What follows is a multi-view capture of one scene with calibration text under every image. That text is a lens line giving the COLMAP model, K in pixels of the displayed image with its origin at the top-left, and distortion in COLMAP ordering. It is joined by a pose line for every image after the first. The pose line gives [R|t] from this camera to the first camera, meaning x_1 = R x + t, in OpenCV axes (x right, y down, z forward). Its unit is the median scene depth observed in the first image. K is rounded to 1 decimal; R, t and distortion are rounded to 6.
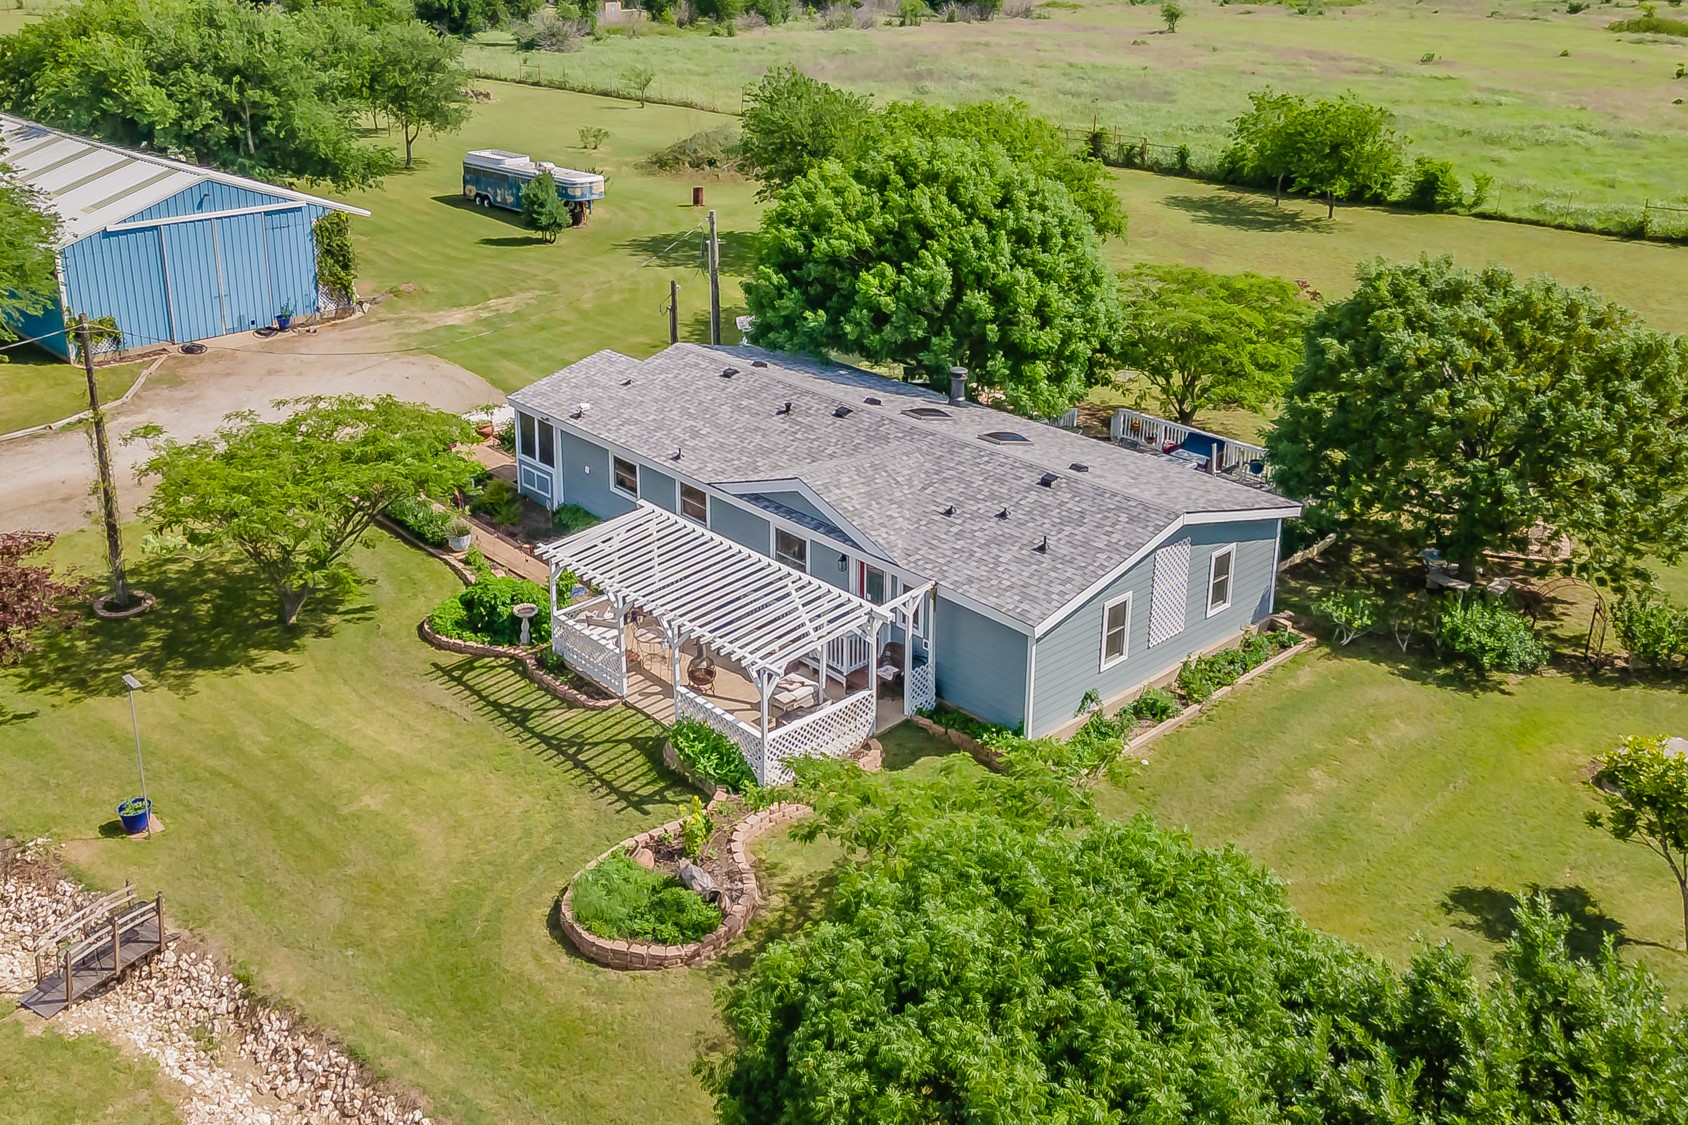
lens RADIAL K [[1183.9, 0, 796.9], [0, 1183.9, 502.7], [0, 0, 1]] dist [0.022179, 0.003702]
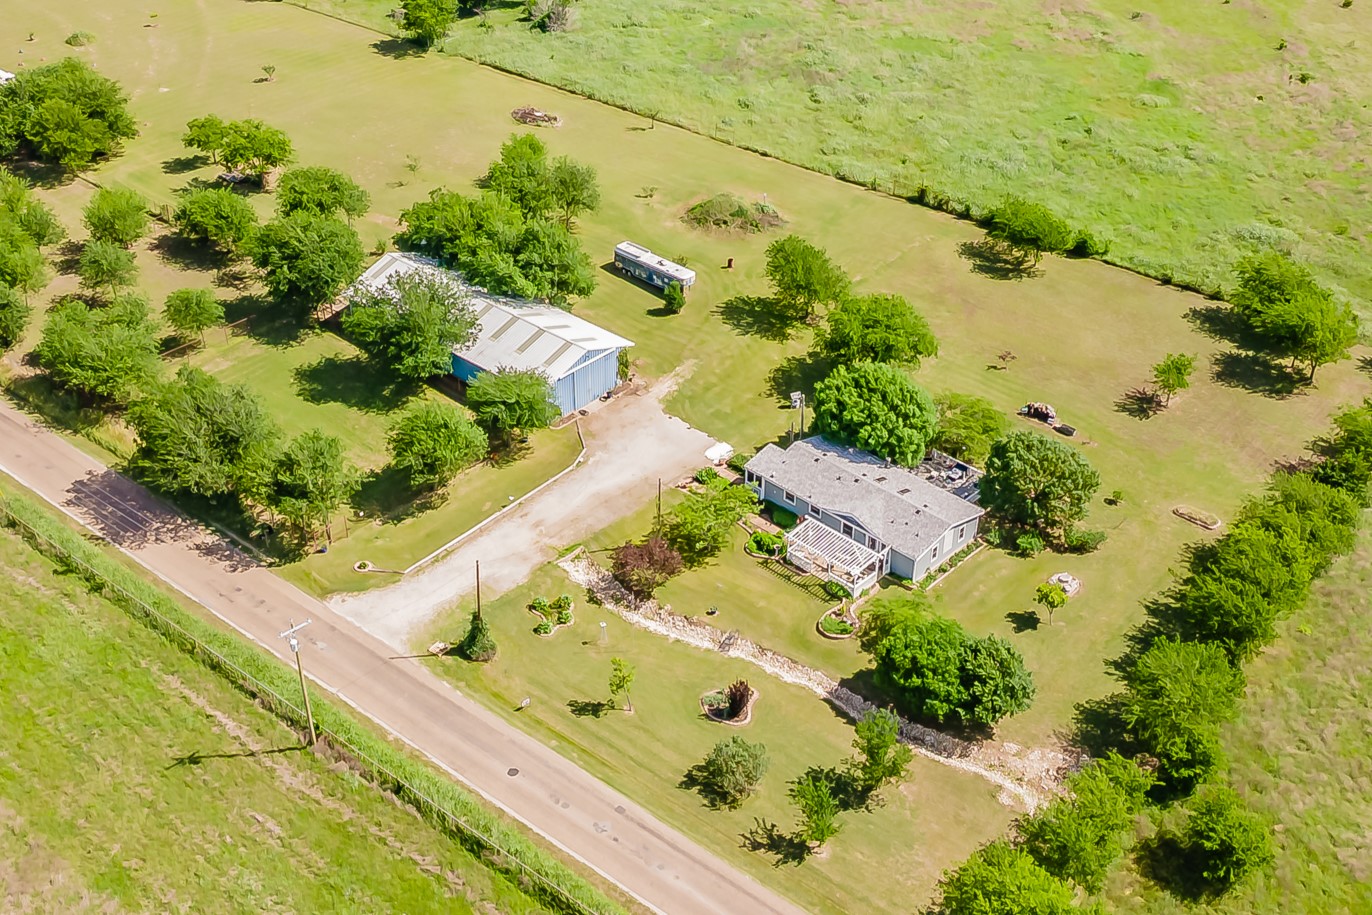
lens RADIAL K [[962.3, 0, 688.7], [0, 962.3, 458.8], [0, 0, 1]] dist [0.022179, 0.003702]
pose [[0.998698, -0.043584, 0.026495, -0.602490], [0.035551, 0.967300, 0.251130, -0.993079], [-0.036574, -0.249861, 0.967591, -1.943148]]
